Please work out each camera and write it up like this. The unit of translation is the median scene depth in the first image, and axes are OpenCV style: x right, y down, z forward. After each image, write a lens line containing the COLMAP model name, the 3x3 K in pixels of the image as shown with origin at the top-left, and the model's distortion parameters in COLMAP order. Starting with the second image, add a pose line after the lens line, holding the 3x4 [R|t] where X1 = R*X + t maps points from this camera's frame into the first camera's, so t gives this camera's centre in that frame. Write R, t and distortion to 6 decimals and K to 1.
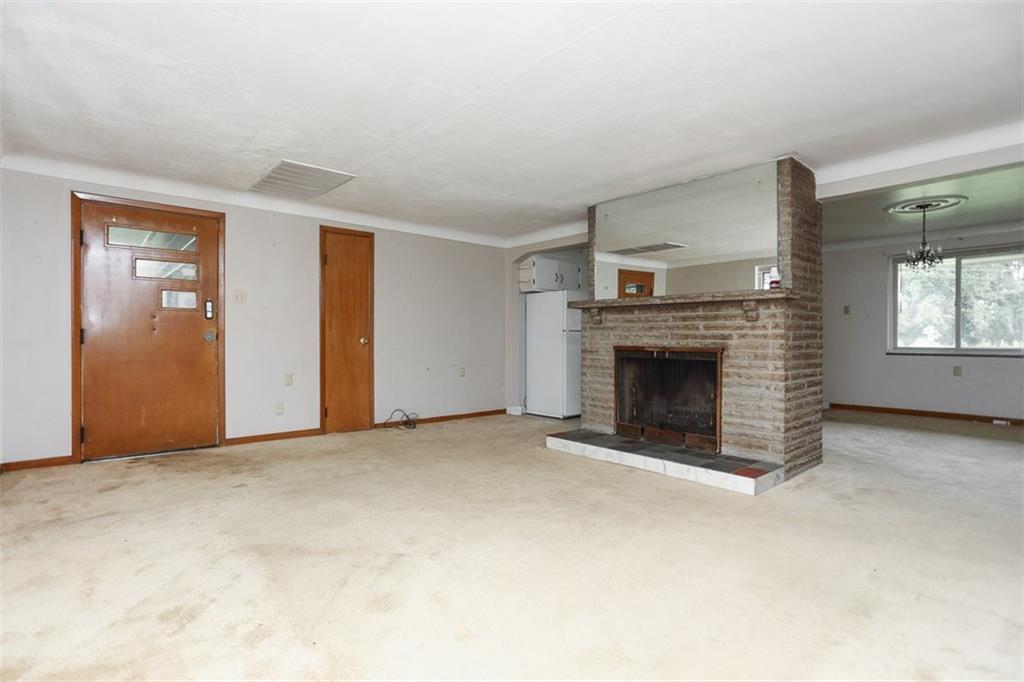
lens RADIAL K [[500.0, 0, 505.7], [0, 500.0, 333.4], [0, 0, 1]] dist [-0.067034, 0.029439]
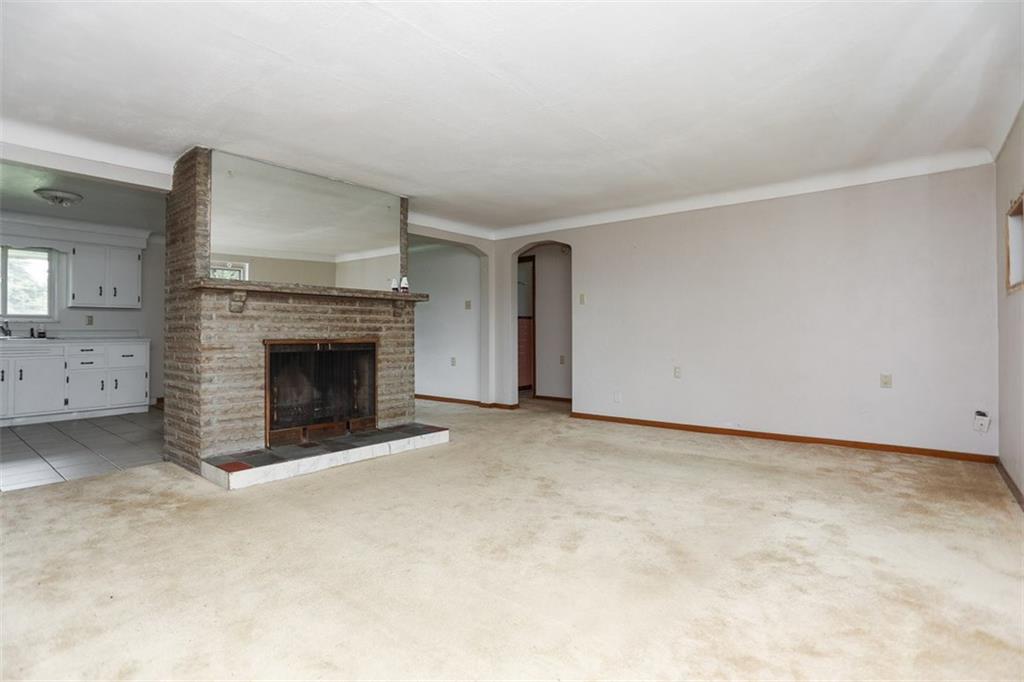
lens RADIAL K [[500.0, 0, 505.7], [0, 500.0, 333.4], [0, 0, 1]] dist [-0.067034, 0.029439]
pose [[-0.164473, -0.006405, 0.986361, -0.721175], [-0.007564, 0.999958, 0.005232, 0.008402], [-0.986353, -0.006600, -0.164514, 0.831005]]
